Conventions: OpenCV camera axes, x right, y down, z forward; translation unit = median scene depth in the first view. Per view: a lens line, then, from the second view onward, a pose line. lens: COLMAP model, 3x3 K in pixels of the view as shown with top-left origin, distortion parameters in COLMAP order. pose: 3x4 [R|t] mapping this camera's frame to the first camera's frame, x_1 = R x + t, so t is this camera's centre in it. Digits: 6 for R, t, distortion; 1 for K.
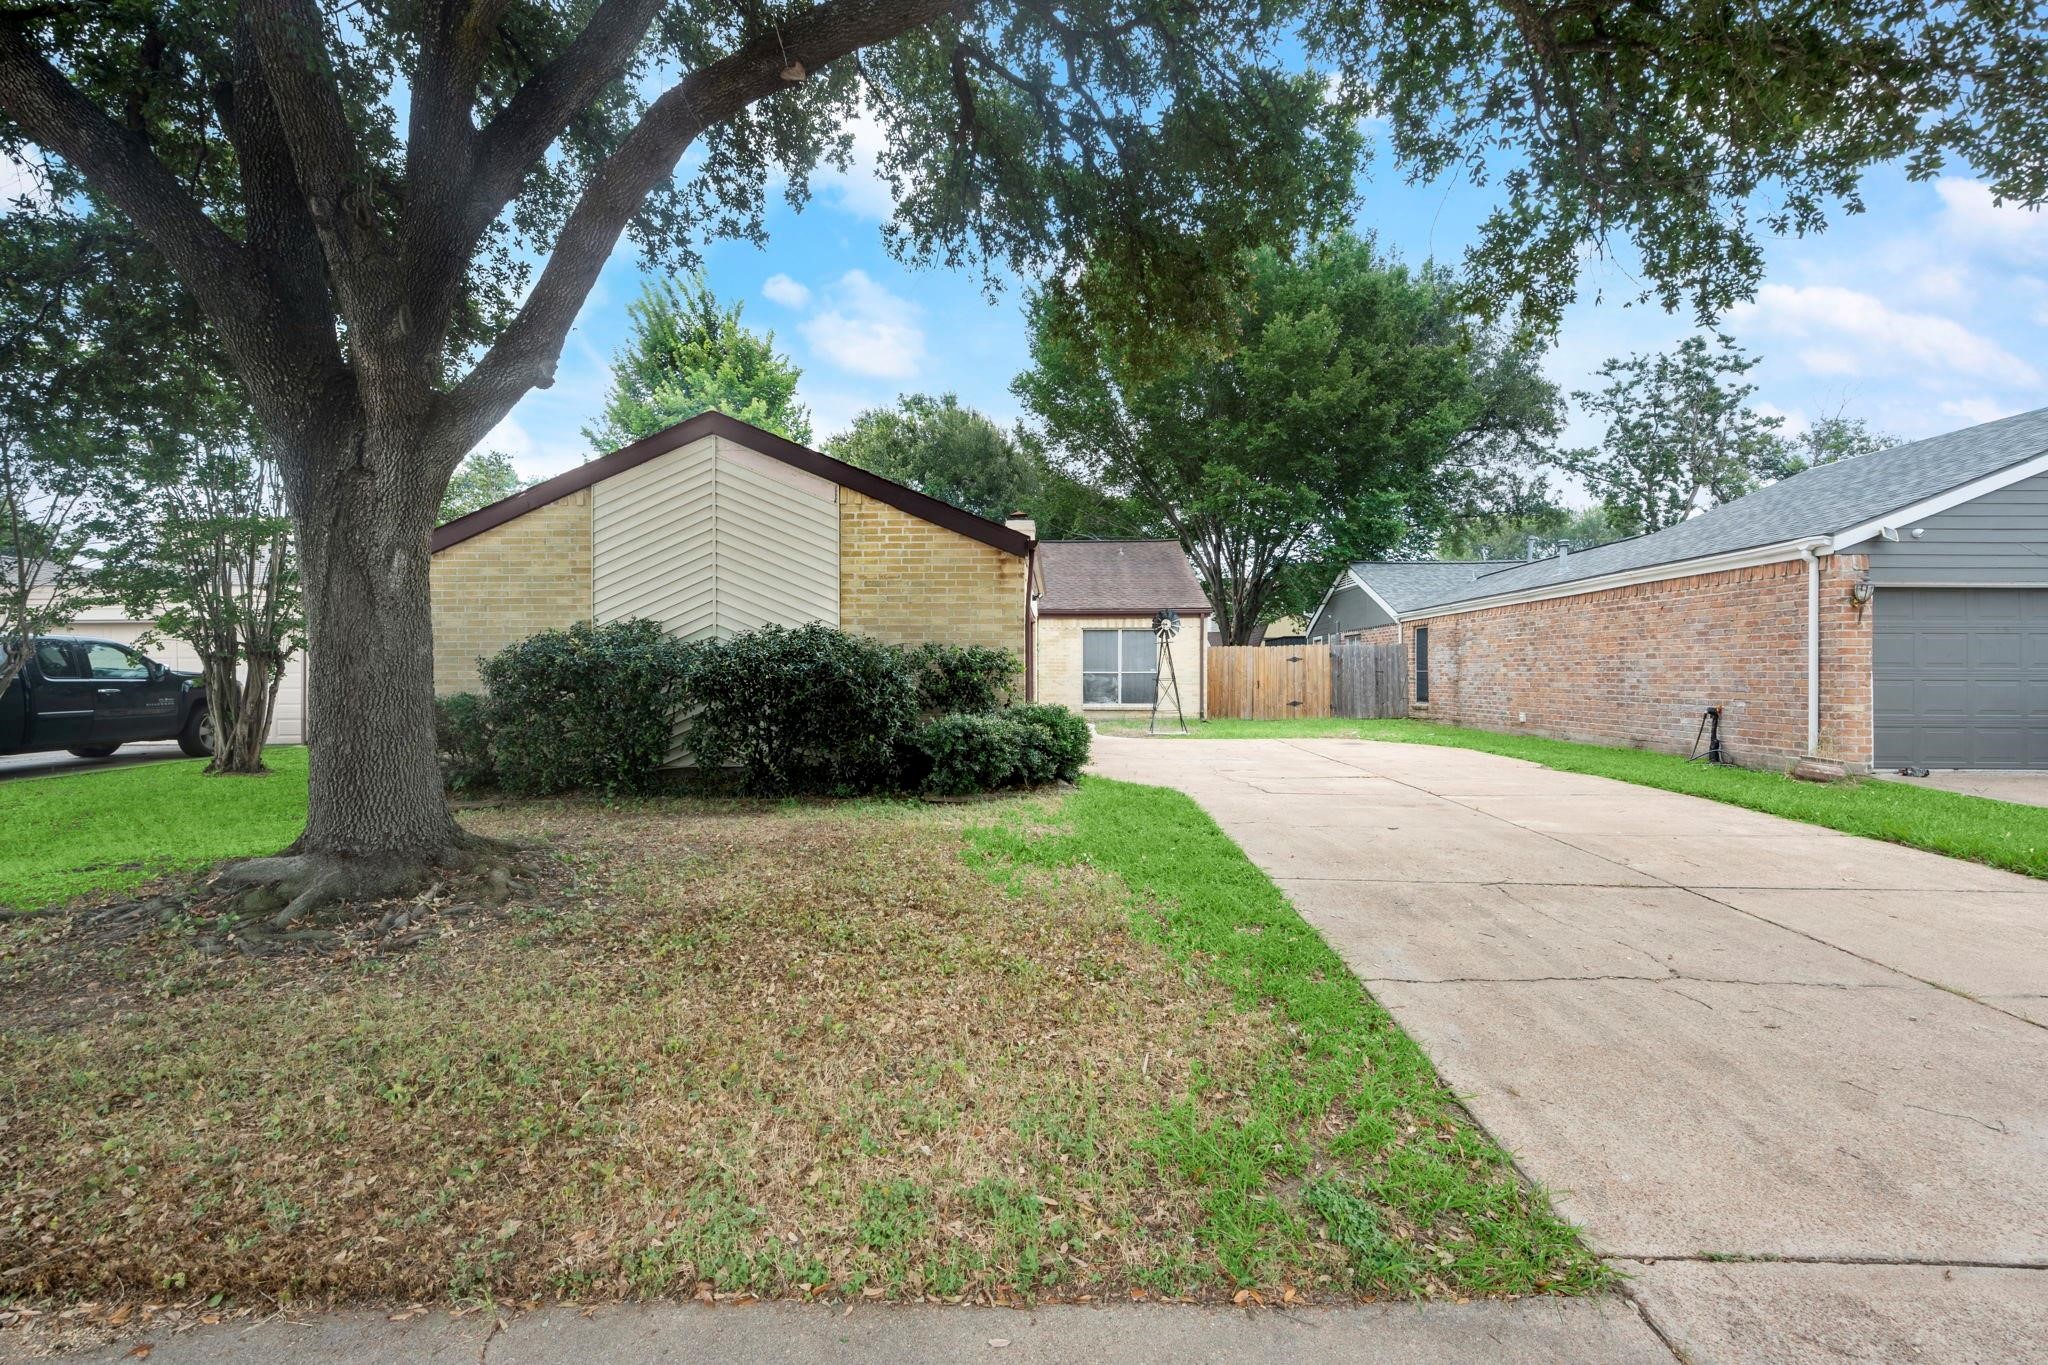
lens RADIAL K [[851.1, 0, 1024.6], [0, 851.1, 682.9], [0, 0, 1]] dist [-0.000394, -0.000050]
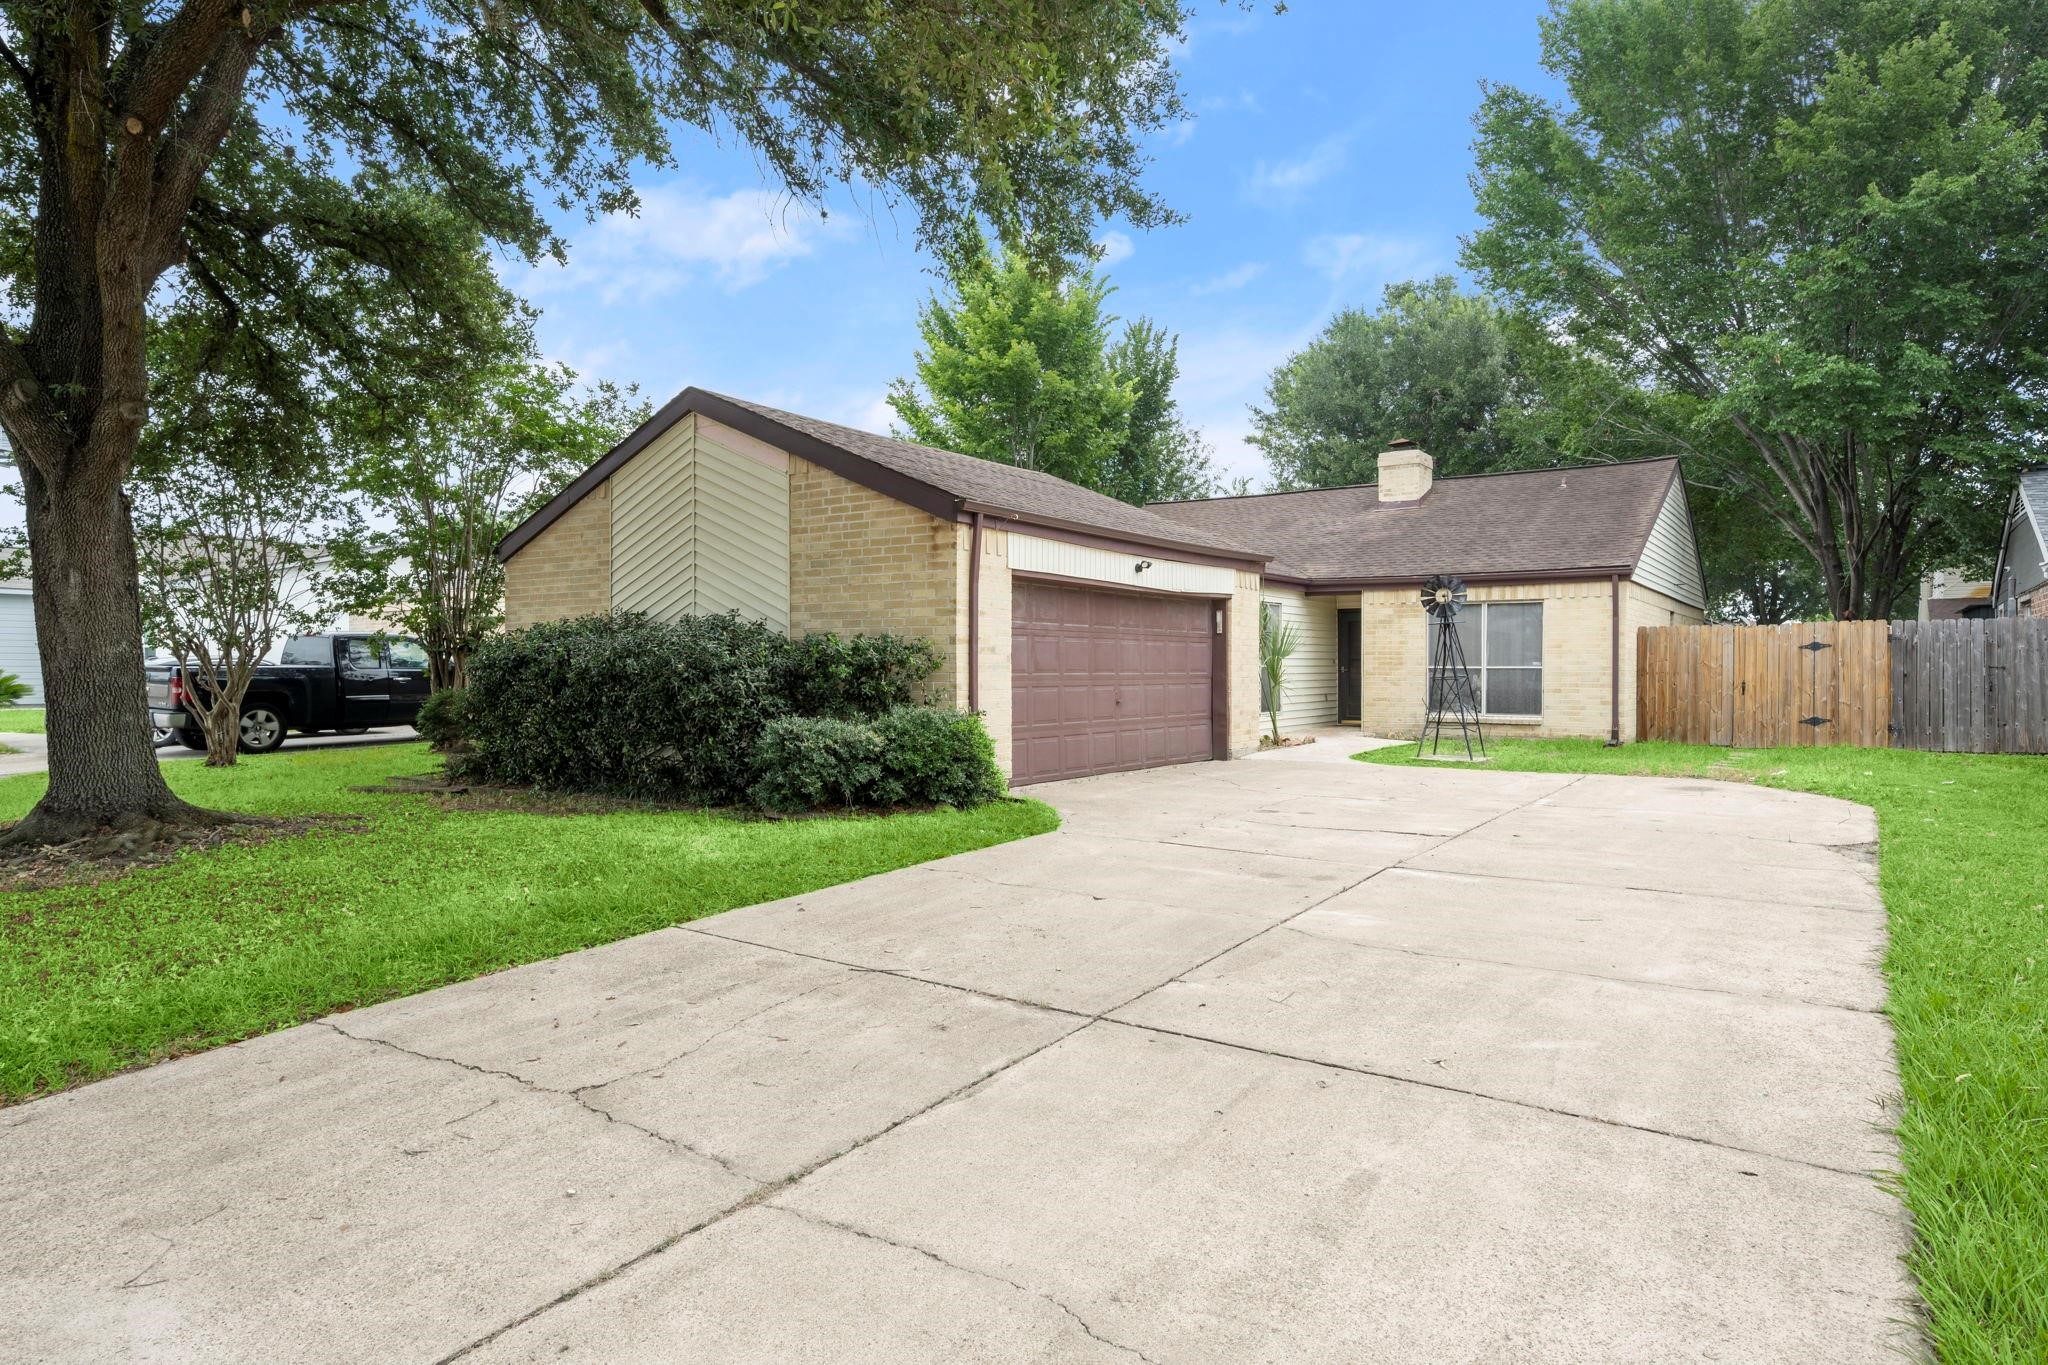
lens RADIAL K [[1120.6, 0, 1028.5], [0, 1120.6, 669.1], [0, 0, 1]] dist [-0.004192, -0.000350]
pose [[0.861585, 0.004118, -0.507596, 0.579717], [-0.008492, 0.999944, -0.006302, -0.005092], [0.507541, 0.009740, 0.861572, 0.134462]]
